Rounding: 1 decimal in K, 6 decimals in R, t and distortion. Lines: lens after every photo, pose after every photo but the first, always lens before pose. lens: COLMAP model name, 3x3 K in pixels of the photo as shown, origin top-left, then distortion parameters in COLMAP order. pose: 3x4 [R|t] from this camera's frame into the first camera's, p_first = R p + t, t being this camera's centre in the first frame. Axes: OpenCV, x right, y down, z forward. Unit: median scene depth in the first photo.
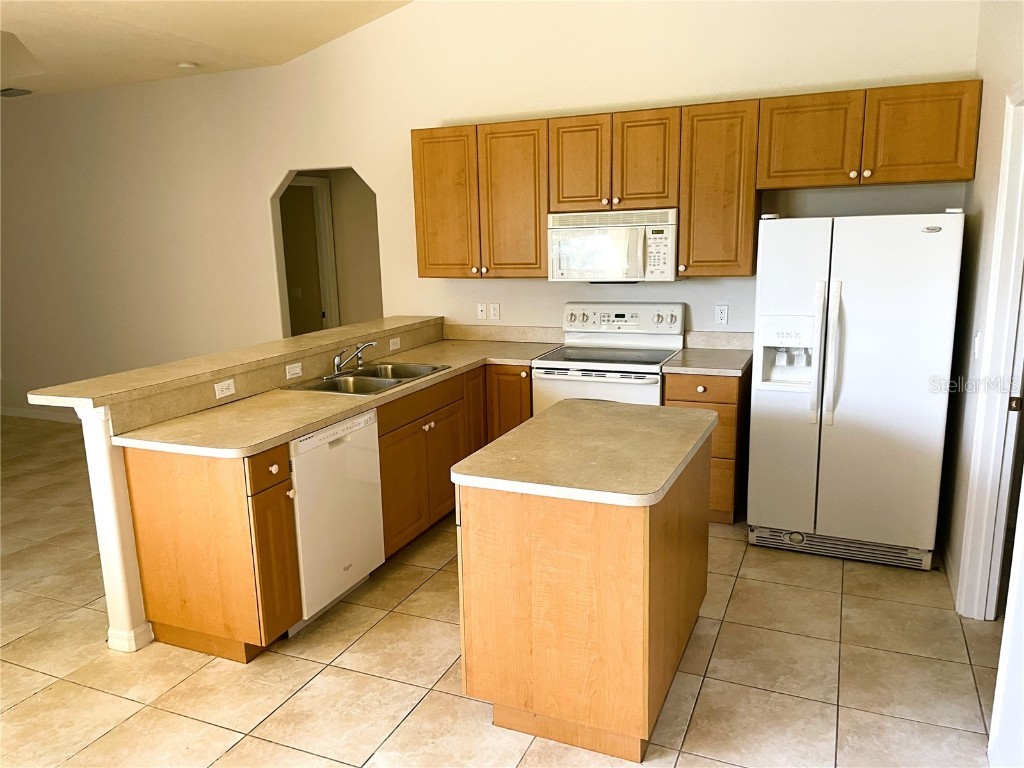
lens RADIAL K [[778.5, 0, 497.5], [0, 778.5, 382.8], [0, 0, 1]] dist [0.093603, -0.127168]
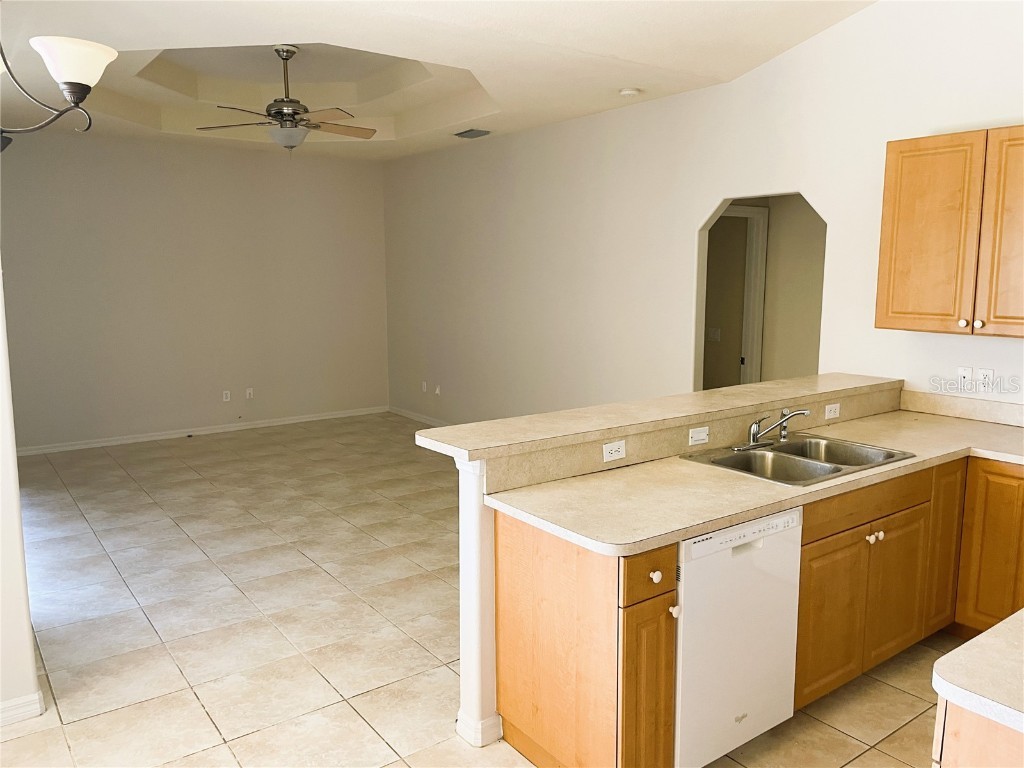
lens RADIAL K [[778.5, 0, 497.5], [0, 778.5, 382.8], [0, 0, 1]] dist [0.093603, -0.127168]
pose [[0.865430, 0.097470, -0.491457, -0.044776], [-0.118159, 0.992932, -0.011146, -0.036517], [0.486897, 0.067716, 0.870830, 0.180429]]
